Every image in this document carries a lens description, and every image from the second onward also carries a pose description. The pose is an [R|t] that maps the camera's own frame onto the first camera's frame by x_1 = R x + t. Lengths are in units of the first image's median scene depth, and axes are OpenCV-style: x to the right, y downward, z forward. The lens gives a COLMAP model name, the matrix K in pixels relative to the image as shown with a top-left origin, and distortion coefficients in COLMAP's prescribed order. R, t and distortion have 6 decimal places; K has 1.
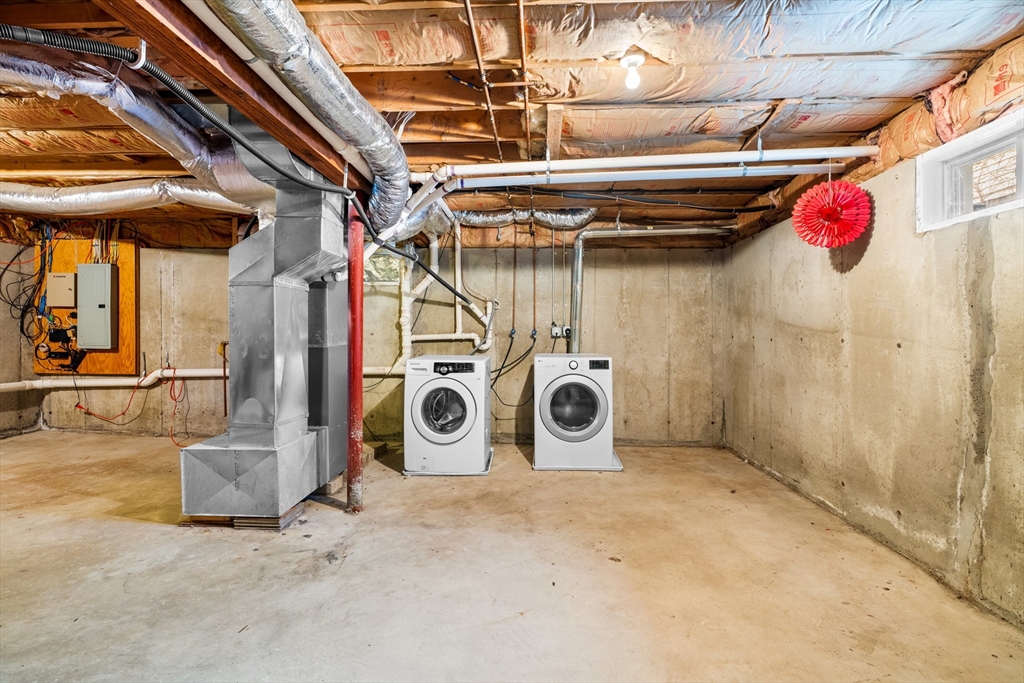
lens RADIAL K [[461.4, 0, 516.6], [0, 461.4, 339.4], [0, 0, 1]] dist [-0.013947, 0.005667]
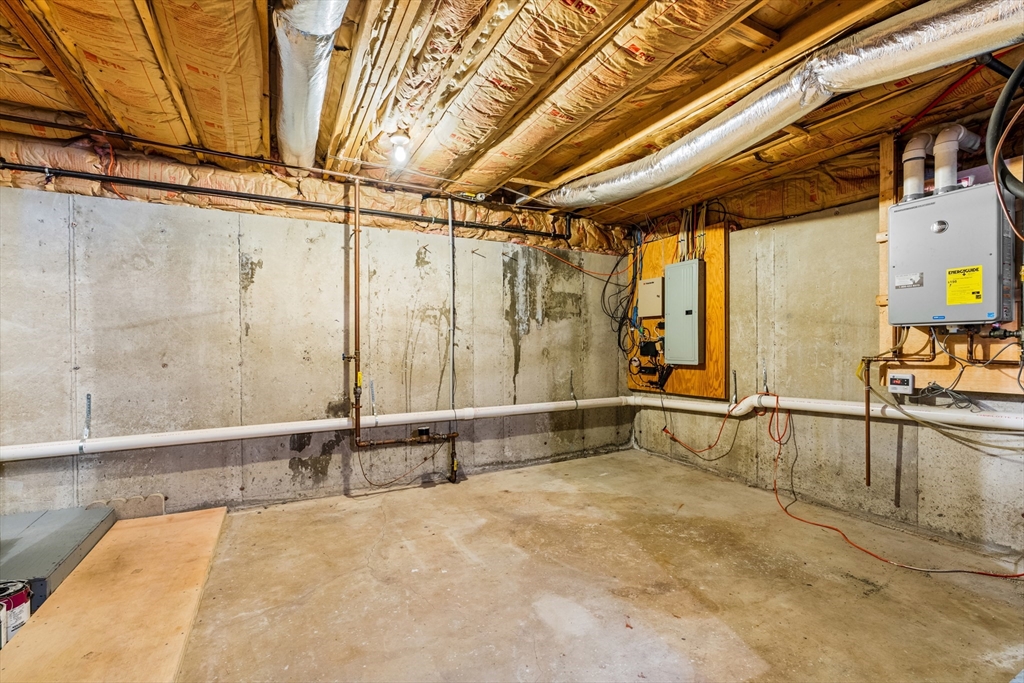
lens RADIAL K [[461.4, 0, 513.7], [0, 461.4, 347.8], [0, 0, 1]] dist [-0.013947, 0.005667]
pose [[0.511473, -0.009481, -0.859247, -0.353461], [-0.000851, 0.999933, -0.011540, 0.000107], [0.859299, 0.006633, 0.511431, 0.306140]]
